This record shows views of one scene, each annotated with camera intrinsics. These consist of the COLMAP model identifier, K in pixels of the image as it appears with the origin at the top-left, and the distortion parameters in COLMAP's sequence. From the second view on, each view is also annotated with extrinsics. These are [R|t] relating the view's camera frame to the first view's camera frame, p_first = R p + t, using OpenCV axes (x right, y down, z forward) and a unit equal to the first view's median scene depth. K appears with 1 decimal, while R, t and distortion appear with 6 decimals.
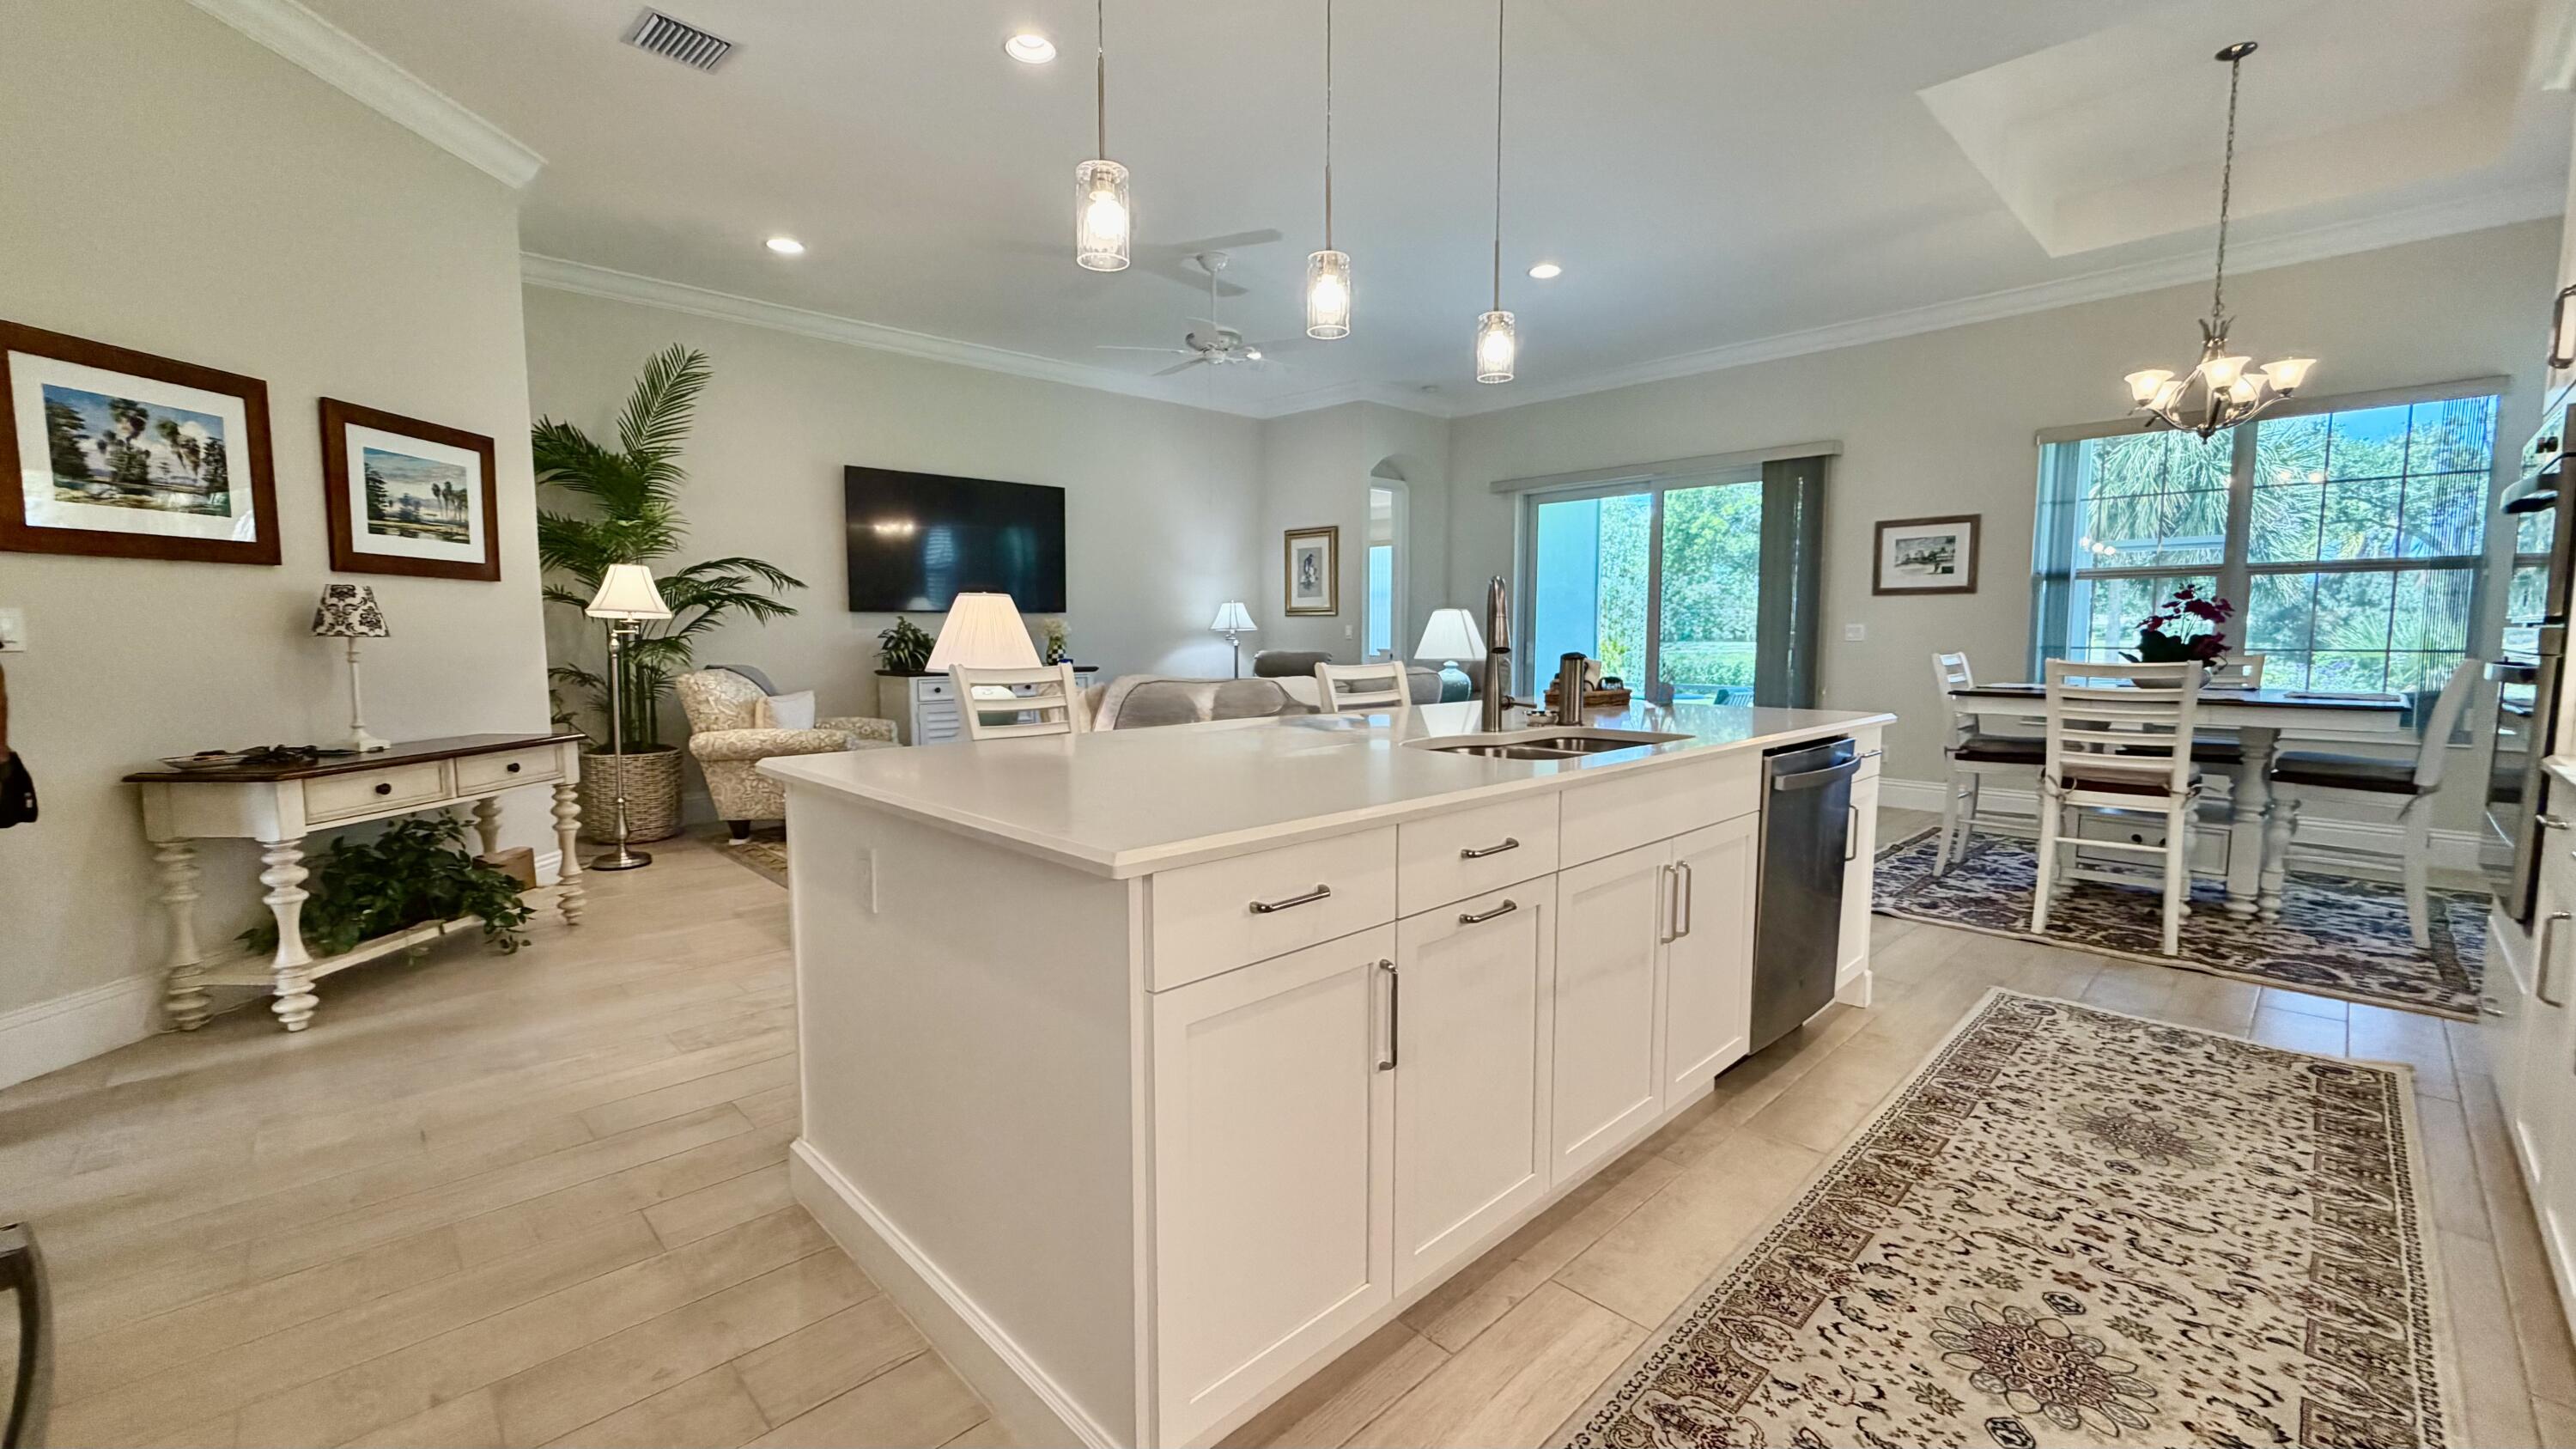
lens RADIAL K [[1029.6, 0, 1282.0], [0, 1029.6, 722.8], [0, 0, 1]] dist [-0.000376, 0.000352]
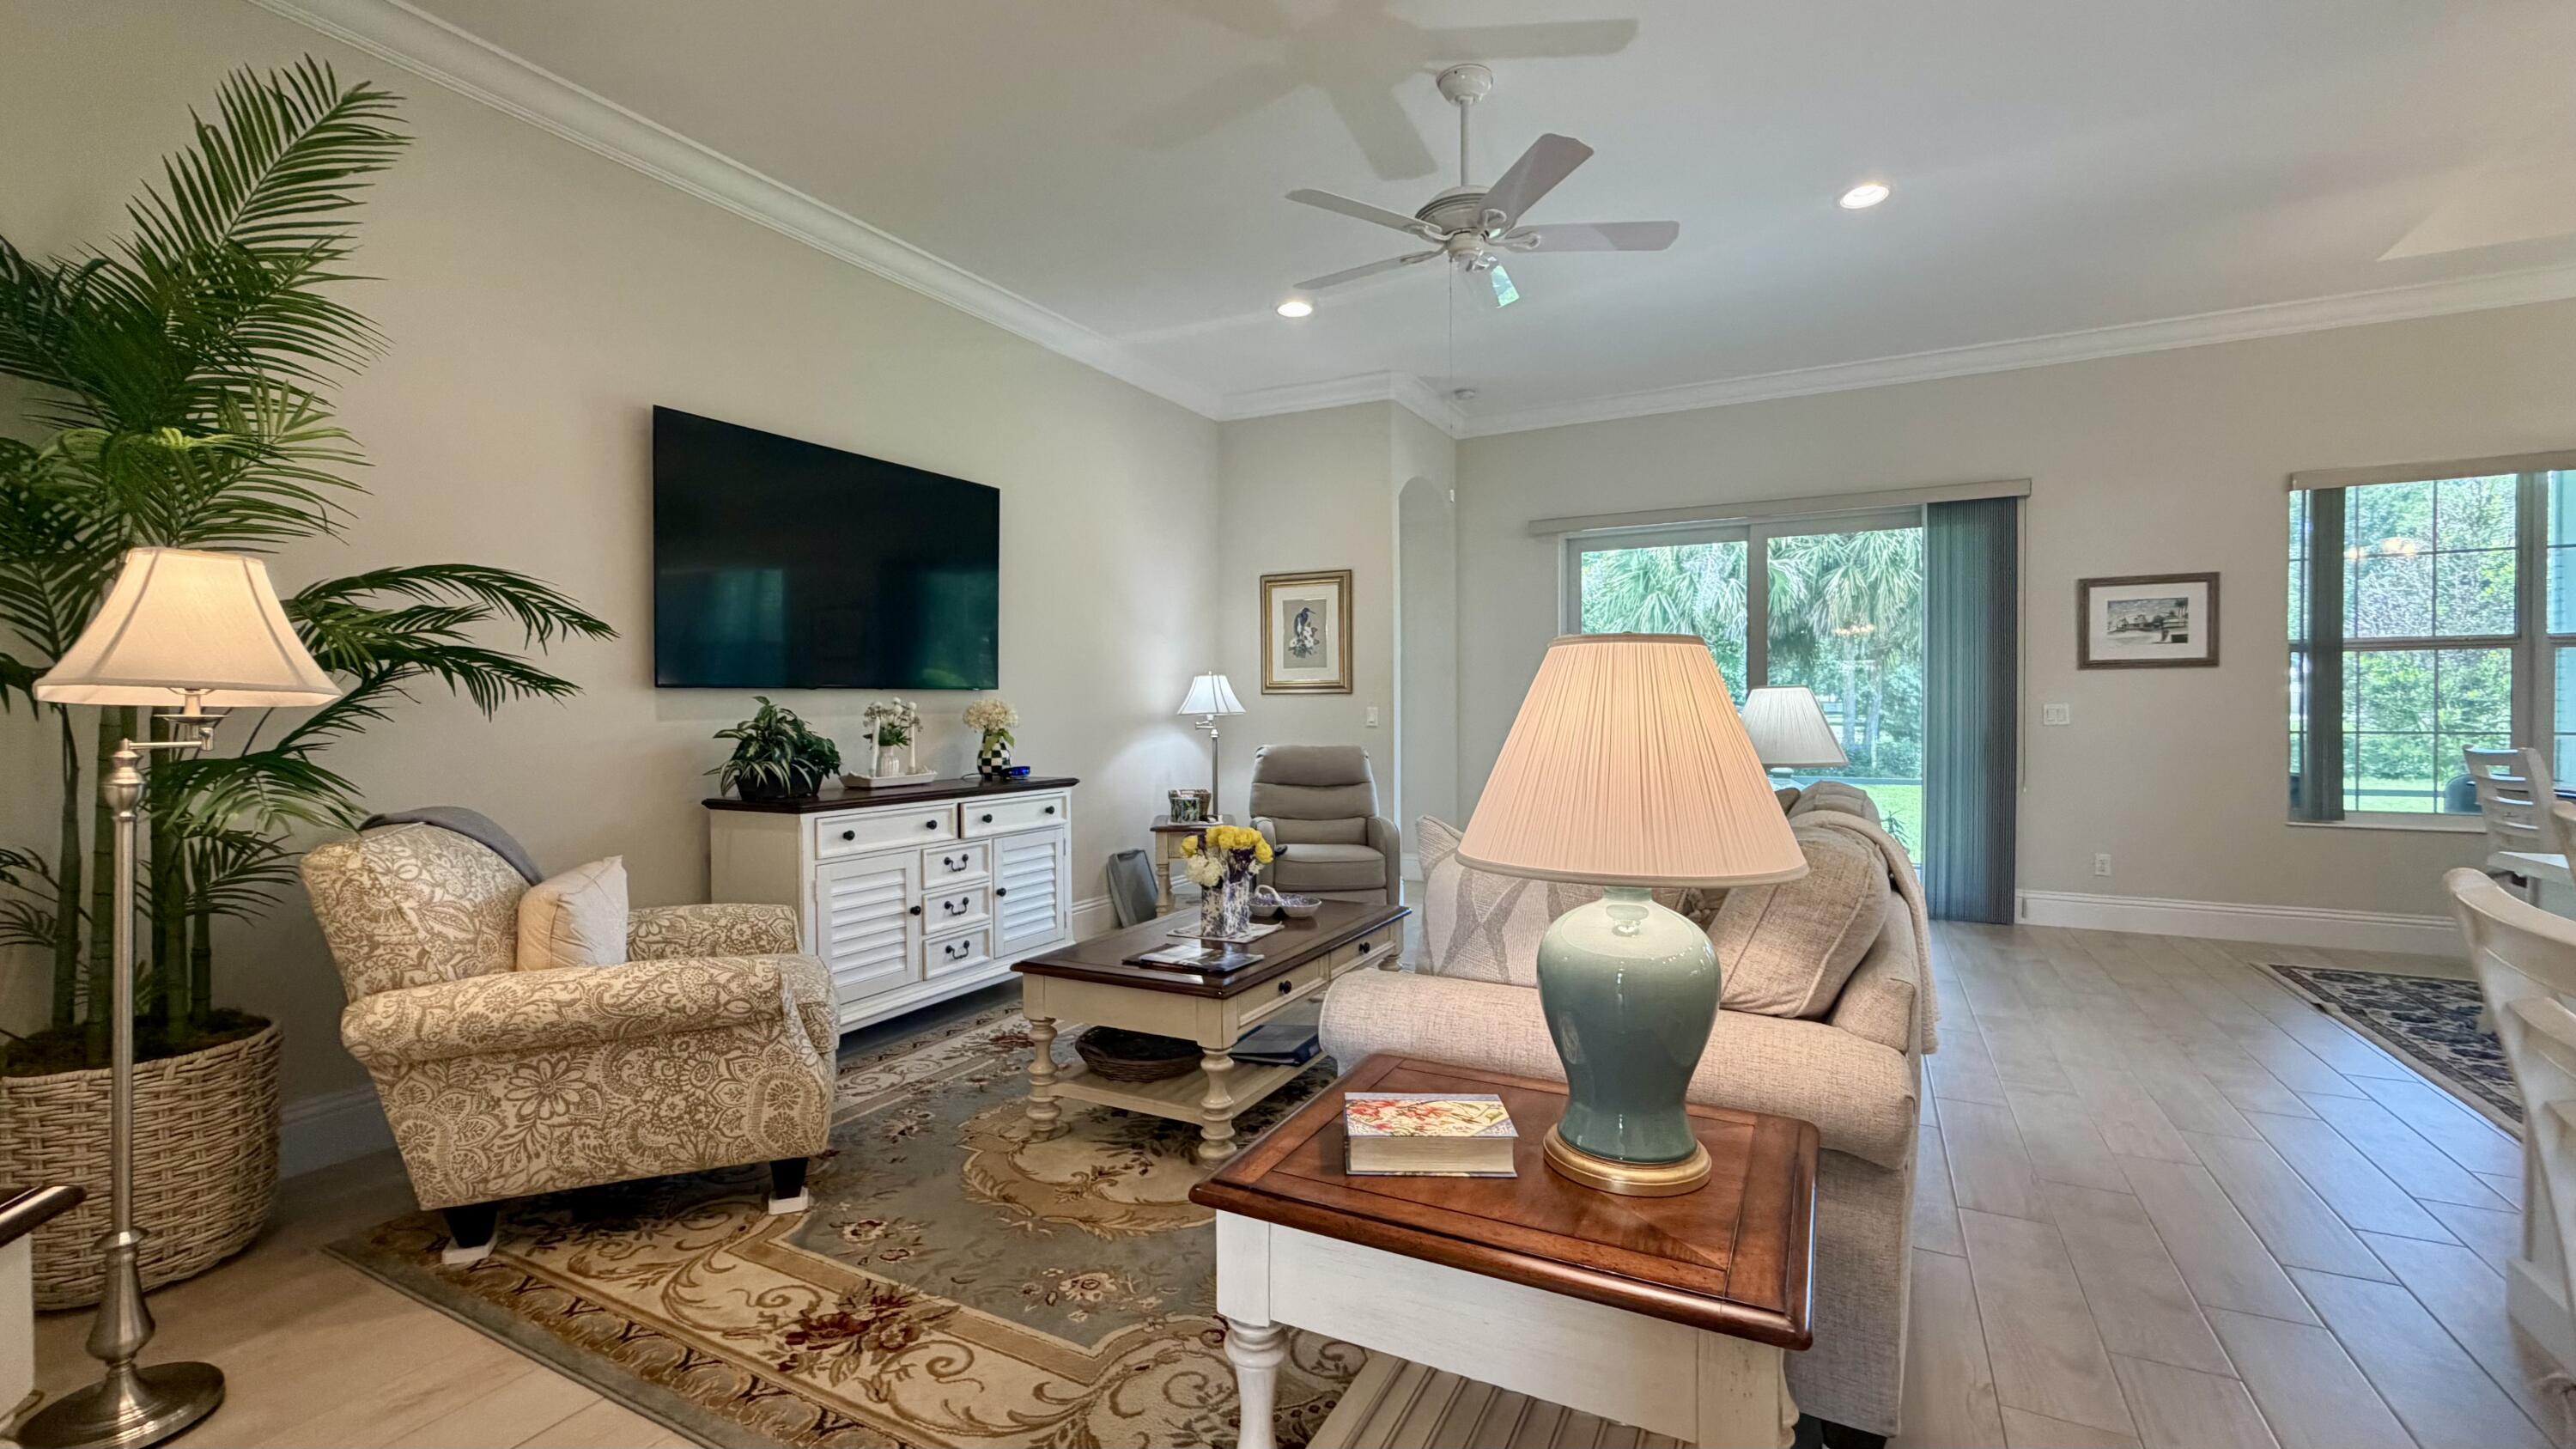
lens RADIAL K [[1078.7, 0, 1281.1], [0, 1078.7, 720.6], [0, 0, 1]] dist [-0.000210, -0.000005]
pose [[0.950492, -0.008128, 0.310643, -0.341245], [0.032048, 0.996891, -0.071975, -0.050310], [-0.309092, 0.078367, 0.947798, 0.466020]]
